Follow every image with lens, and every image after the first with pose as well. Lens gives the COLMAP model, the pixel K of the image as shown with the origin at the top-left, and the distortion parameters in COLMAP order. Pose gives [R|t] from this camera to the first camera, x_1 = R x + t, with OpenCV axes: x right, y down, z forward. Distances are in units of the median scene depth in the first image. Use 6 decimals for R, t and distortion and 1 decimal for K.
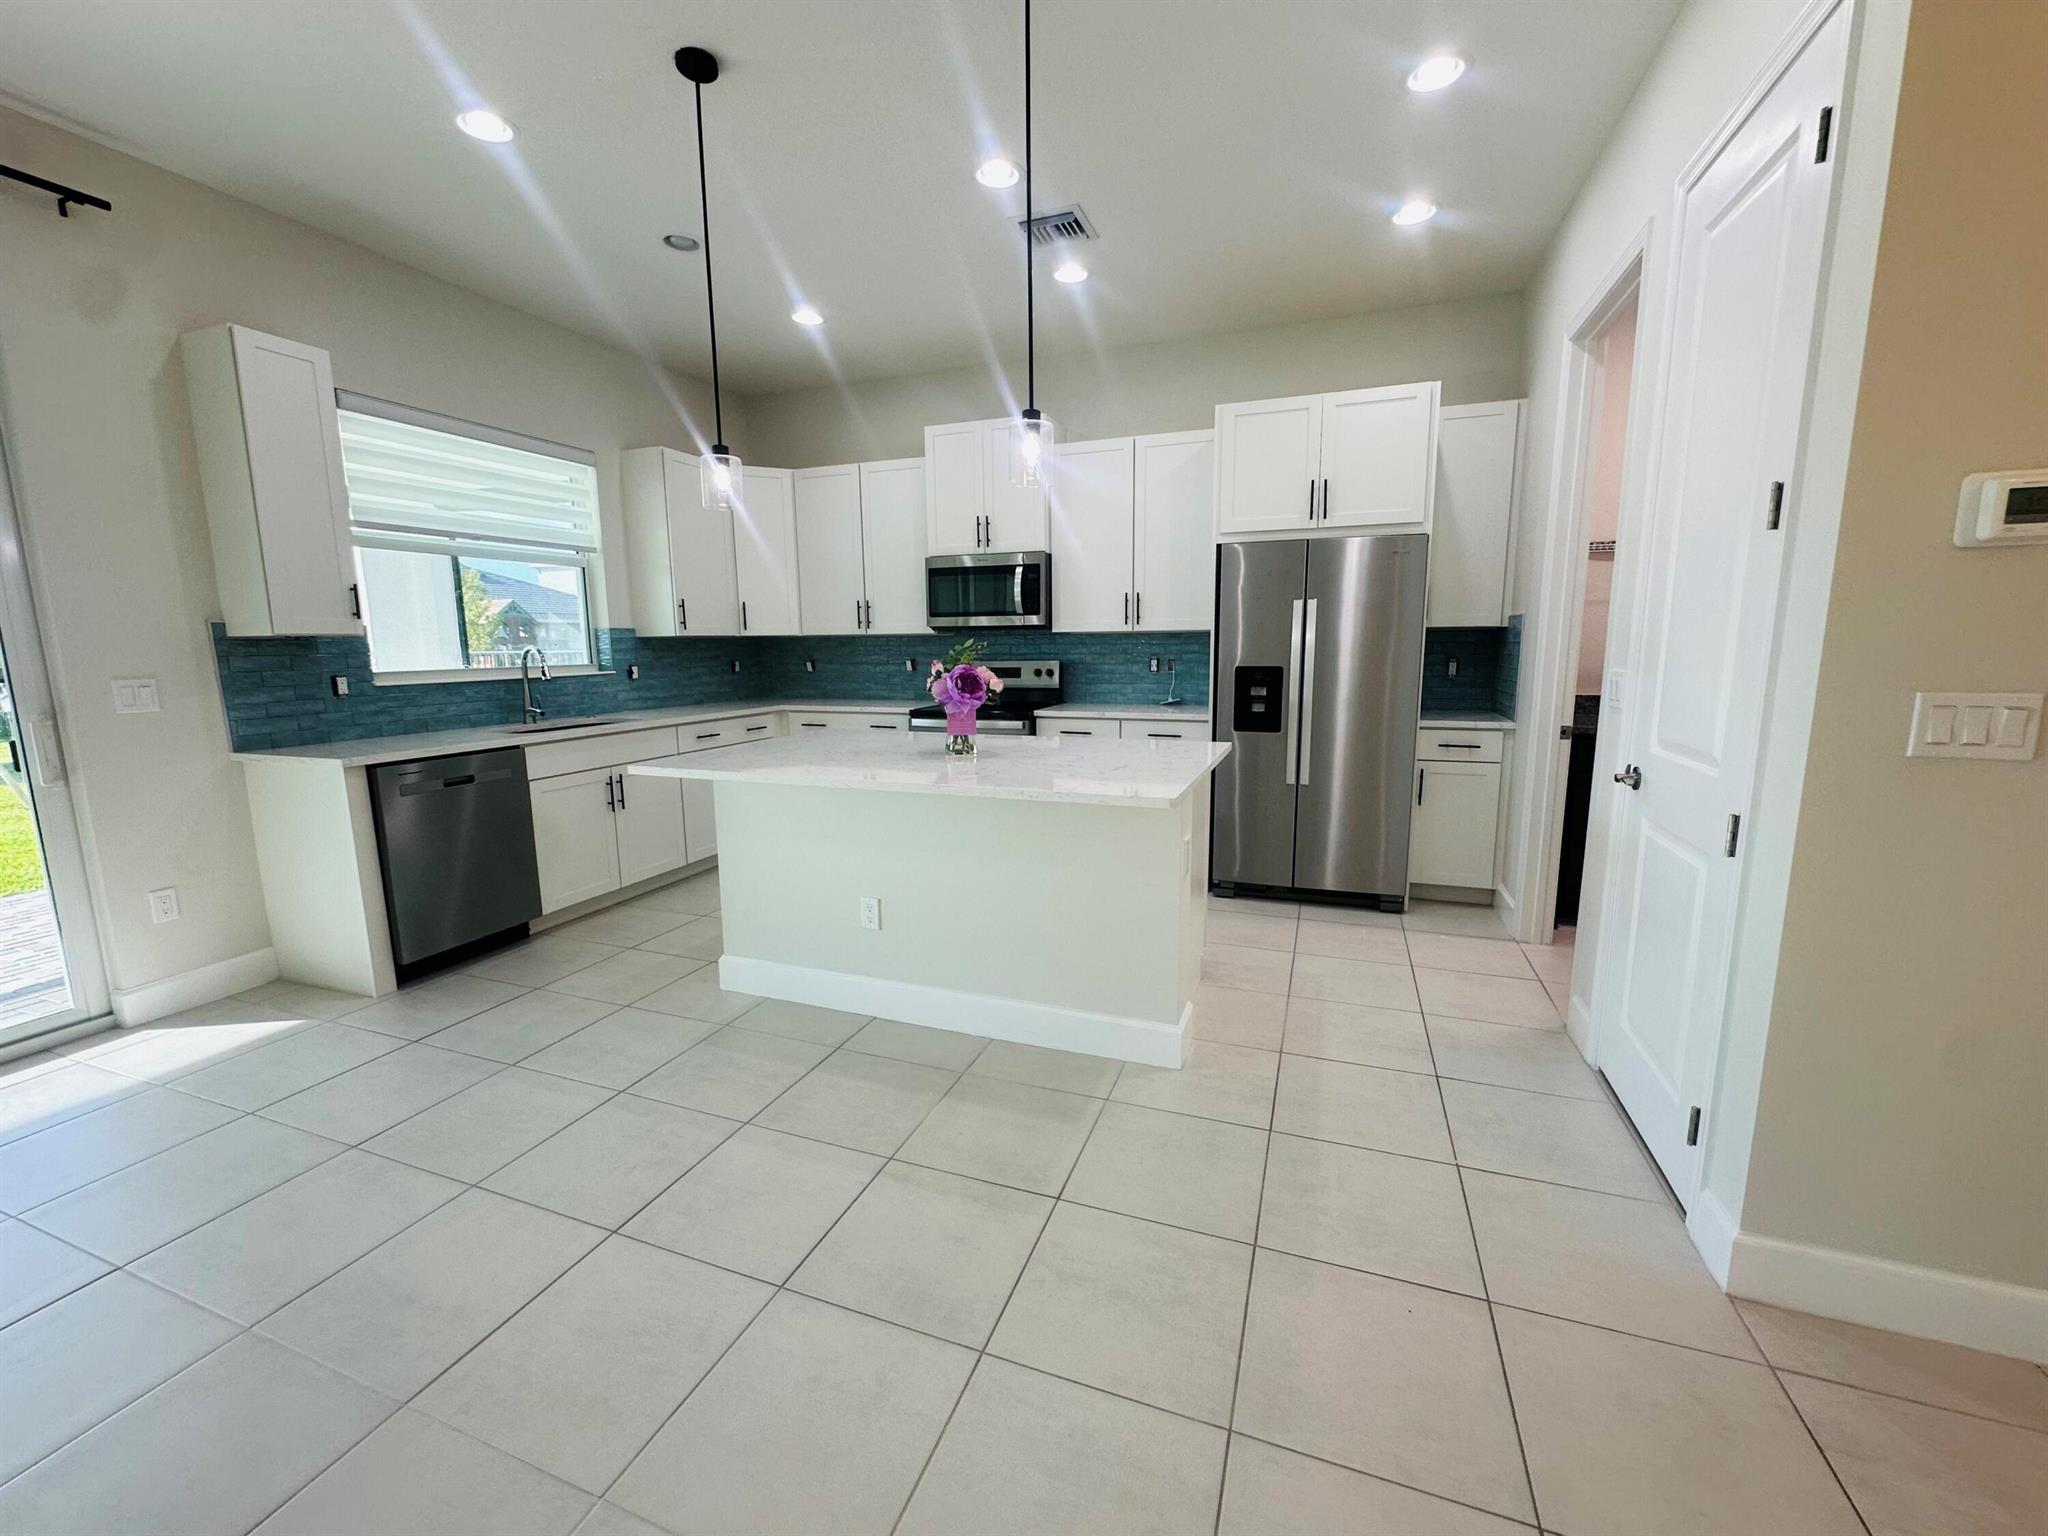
lens RADIAL K [[818.2, 0, 1021.1], [0, 818.2, 767.8], [0, 0, 1]] dist [-0.000695, -0.000492]
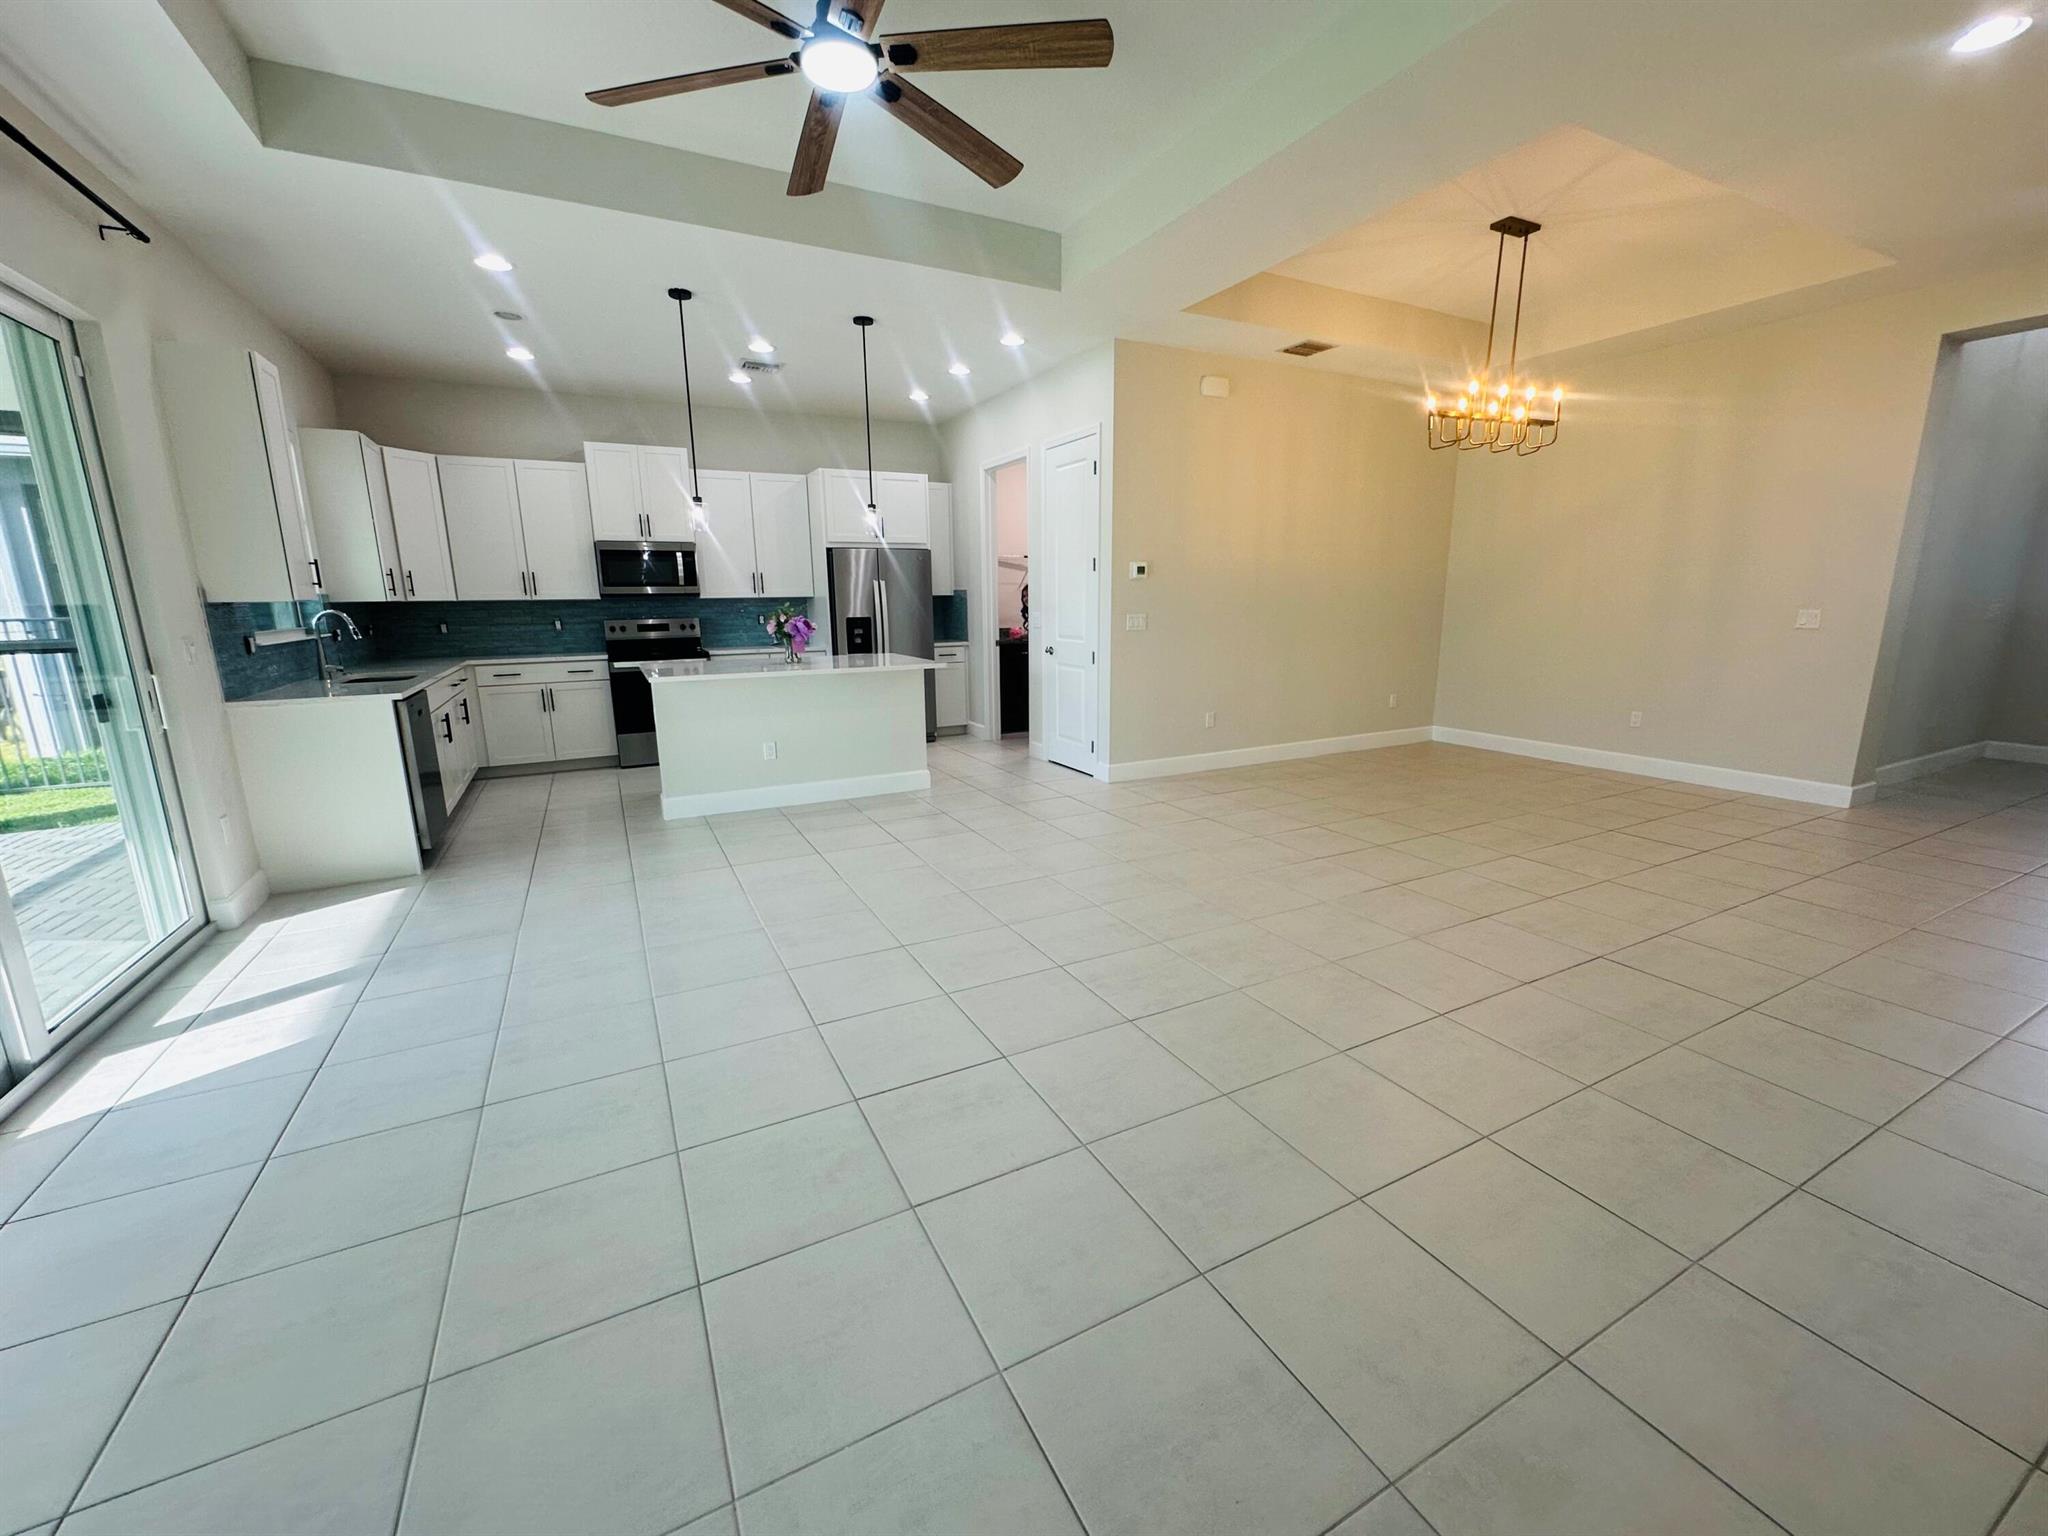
lens RADIAL K [[818.2, 0, 1020.3], [0, 818.2, 768.4], [0, 0, 1]] dist [-0.000695, -0.000492]
pose [[0.670441, -0.150848, 0.726466, -0.805633], [0.119326, 0.988291, 0.095092, 0.074934], [-0.732304, 0.022933, 0.680591, -0.473320]]
